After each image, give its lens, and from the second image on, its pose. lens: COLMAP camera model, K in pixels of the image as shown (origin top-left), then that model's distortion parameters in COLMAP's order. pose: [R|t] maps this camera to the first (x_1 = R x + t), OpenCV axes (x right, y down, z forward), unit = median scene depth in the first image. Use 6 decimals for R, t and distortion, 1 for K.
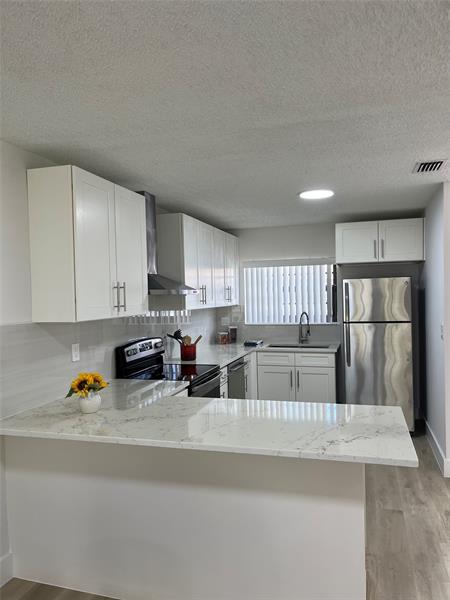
lens RADIAL K [[455.7, 0, 223.4], [0, 455.7, 304.4], [0, 0, 1]] dist [0.053799, -0.080102]
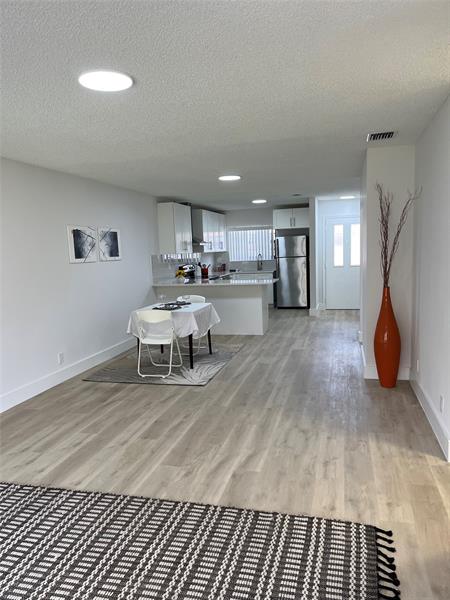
lens RADIAL K [[455.7, 0, 222.5], [0, 455.7, 312.6], [0, 0, 1]] dist [0.053799, -0.080102]
pose [[0.999275, -0.020148, 0.032297, -0.066253], [0.016274, 0.993114, 0.116016, 0.047030], [-0.034412, -0.115407, 0.992722, -1.240587]]
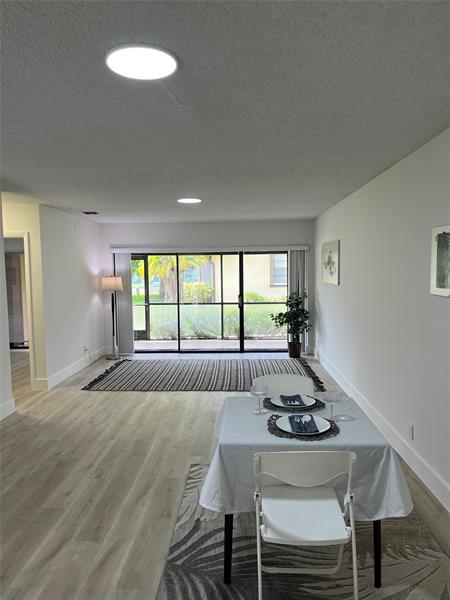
lens RADIAL K [[455.7, 0, 221.5], [0, 455.7, 304.2], [0, 0, 1]] dist [0.053799, -0.080102]
pose [[-0.967851, 0.056848, -0.245017, 0.053764], [0.031841, 0.993979, 0.104844, -0.018446], [0.249502, 0.093672, -0.963833, 0.616737]]
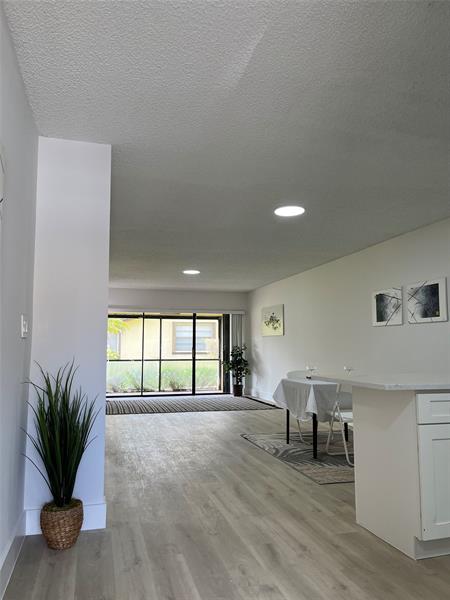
lens RADIAL K [[455.7, 0, 224.9], [0, 455.7, 300.1], [0, 0, 1]] dist [0.053799, -0.080102]
pose [[-0.843964, -0.030669, -0.535522, 0.651811], [0.009342, 0.997372, -0.071841, 0.067030], [0.536318, -0.065634, -0.841460, 0.913628]]
